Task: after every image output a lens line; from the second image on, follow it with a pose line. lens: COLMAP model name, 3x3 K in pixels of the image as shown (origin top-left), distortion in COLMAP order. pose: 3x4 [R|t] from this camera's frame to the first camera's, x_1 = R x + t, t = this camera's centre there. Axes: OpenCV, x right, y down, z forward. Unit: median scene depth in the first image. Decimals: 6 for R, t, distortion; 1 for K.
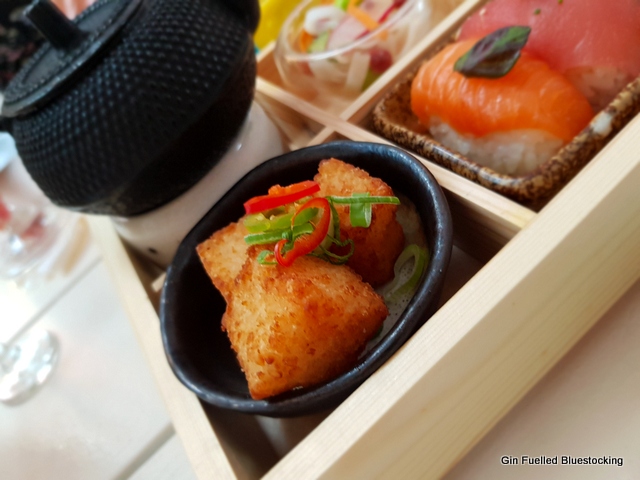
lens RADIAL K [[573.3, 0, 320.4], [0, 573.3, 268.4], [0, 0, 1]] dist [-0.021731, -0.050500]
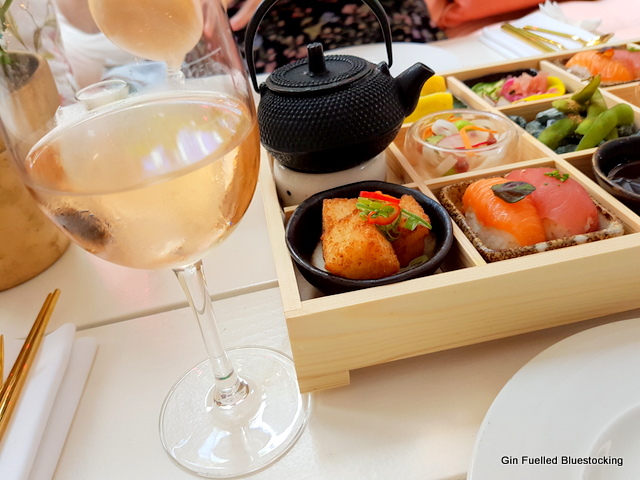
lens RADIAL K [[511.5, 0, 318.0], [0, 511.5, 242.8], [0, 0, 1]] dist [0.030246, -0.085070]
pose [[0.854322, 0.513343, -0.081319, -0.024749], [-0.519169, 0.850227, -0.087051, 0.253534], [0.024453, 0.116588, 0.992879, -0.687553]]
